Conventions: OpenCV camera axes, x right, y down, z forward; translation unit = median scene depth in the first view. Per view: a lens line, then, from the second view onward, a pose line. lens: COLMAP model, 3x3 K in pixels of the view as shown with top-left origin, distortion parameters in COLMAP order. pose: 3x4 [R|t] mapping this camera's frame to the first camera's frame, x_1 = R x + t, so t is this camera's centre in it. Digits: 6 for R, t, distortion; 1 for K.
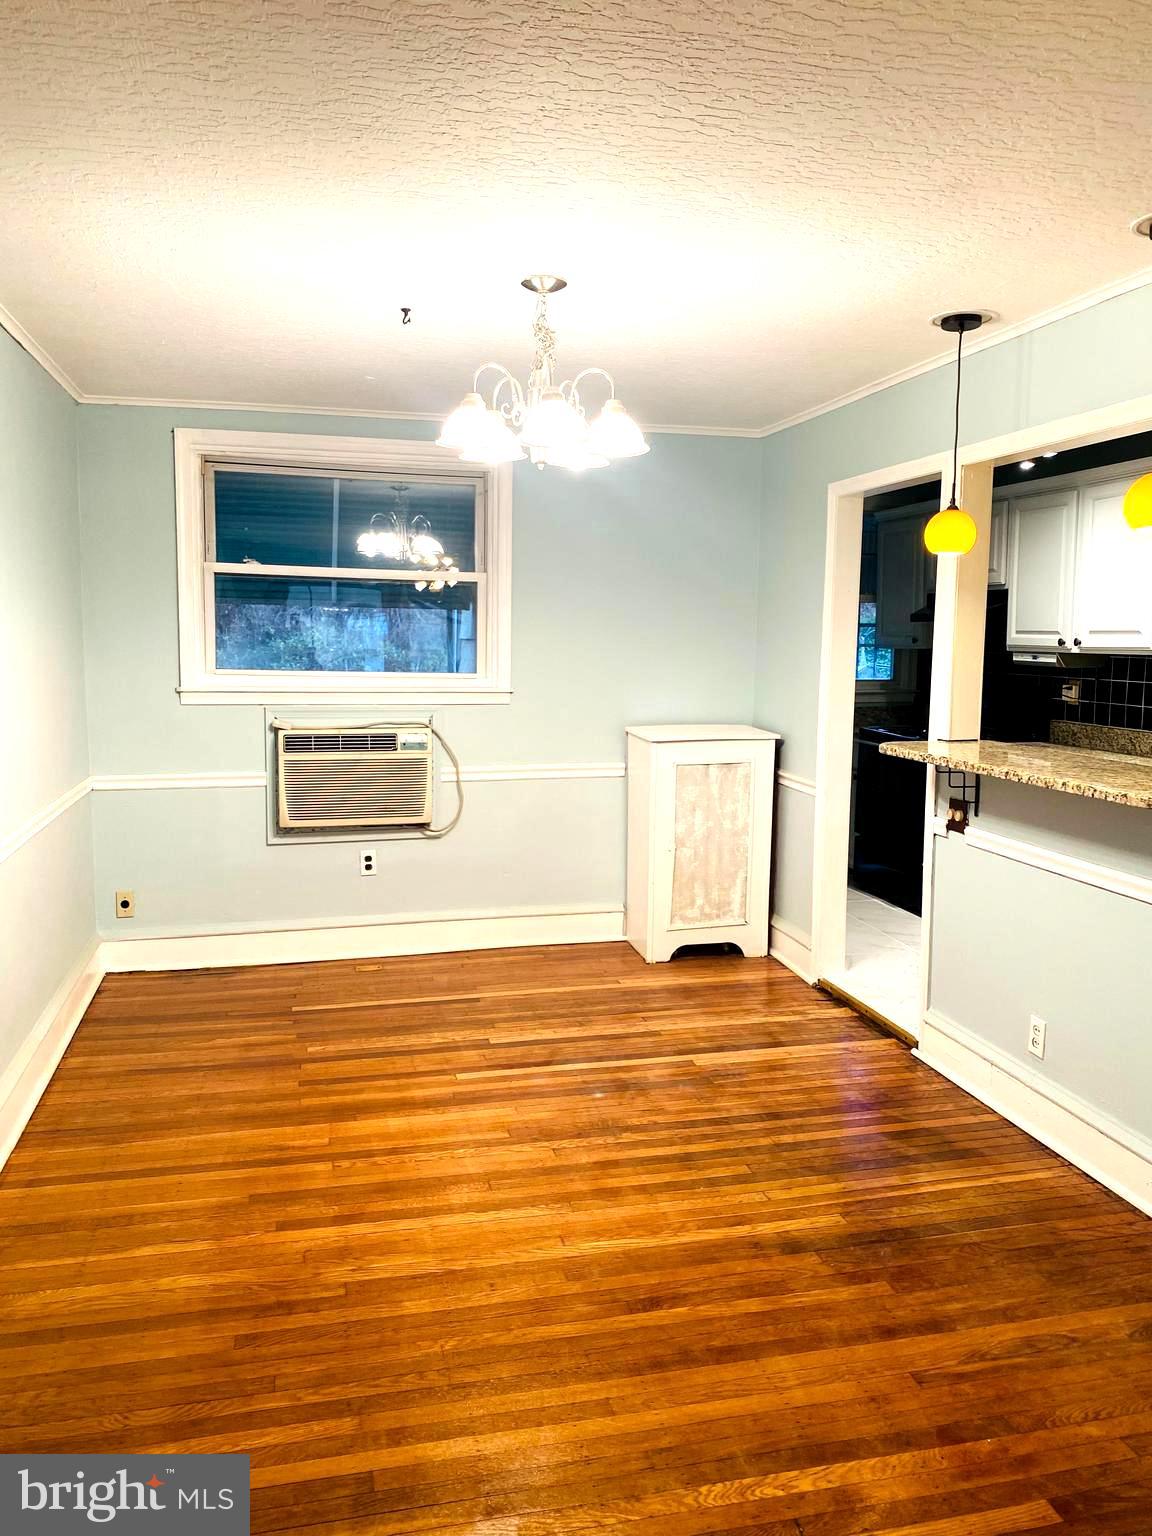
lens RADIAL K [[1155.0, 0, 576.0], [0, 1155.0, 768.0], [0, 0, 1]] dist [0.064967, -0.000153]
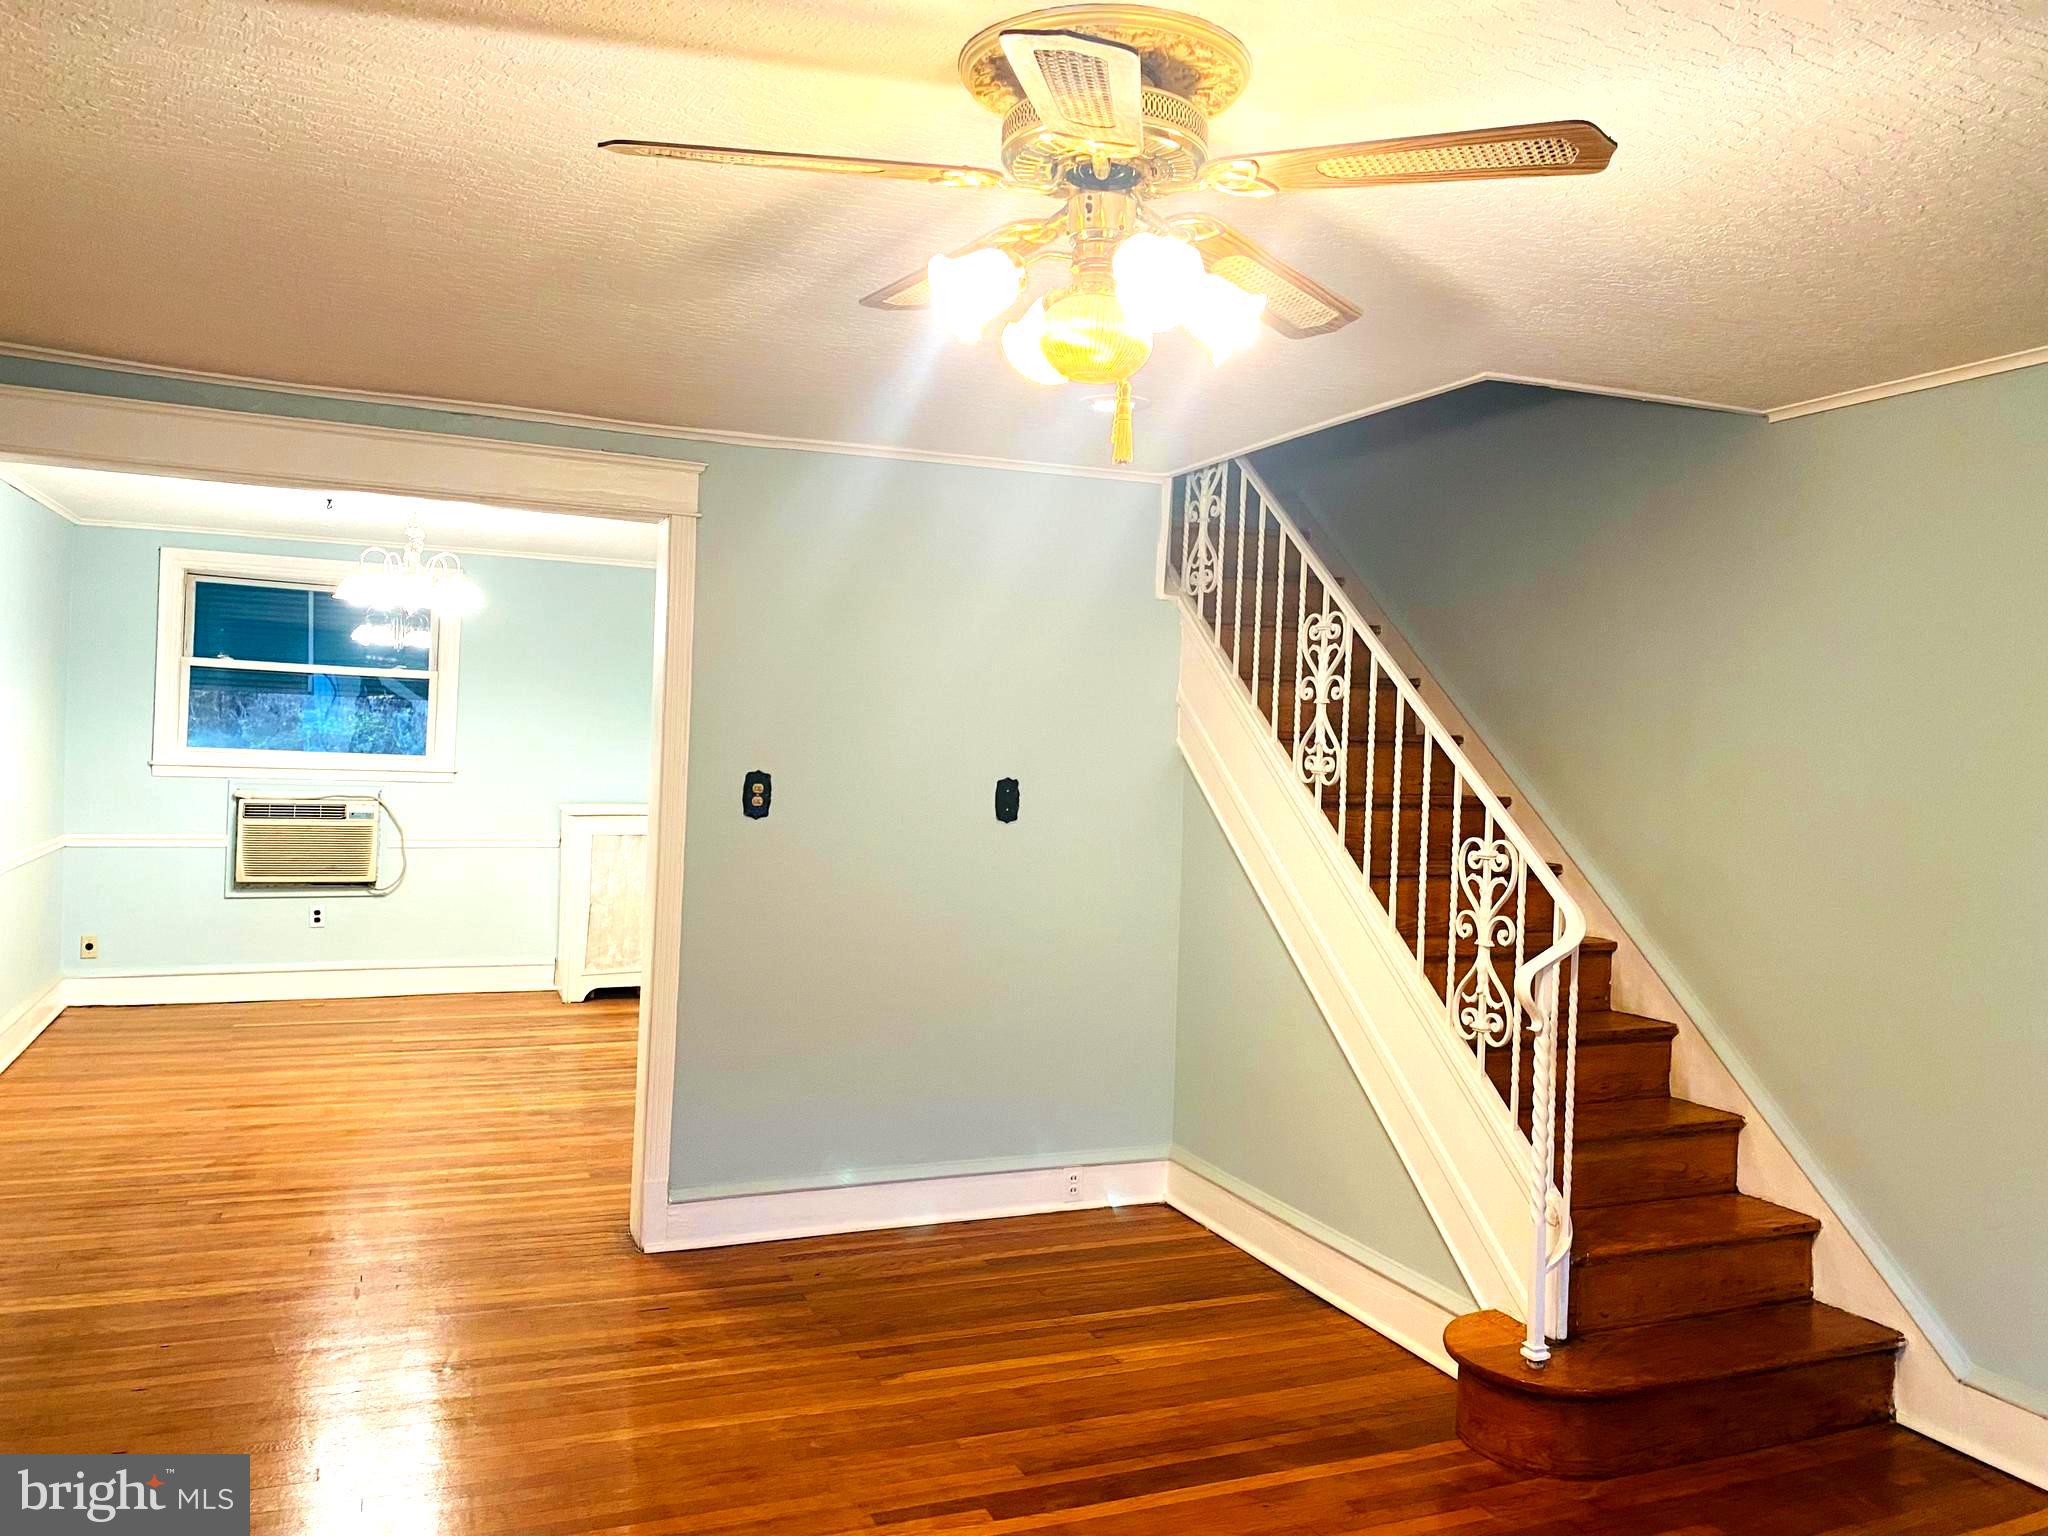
lens RADIAL K [[1514.6, 0, 1024.0], [0, 1514.6, 768.0], [0, 0, 1]] dist [0.000625, 0.000876]
pose [[0.984992, 0.024341, 0.170875, 0.258749], [-0.008435, 0.995612, -0.093199, 0.070754], [-0.172394, 0.090359, 0.980875, -0.634661]]
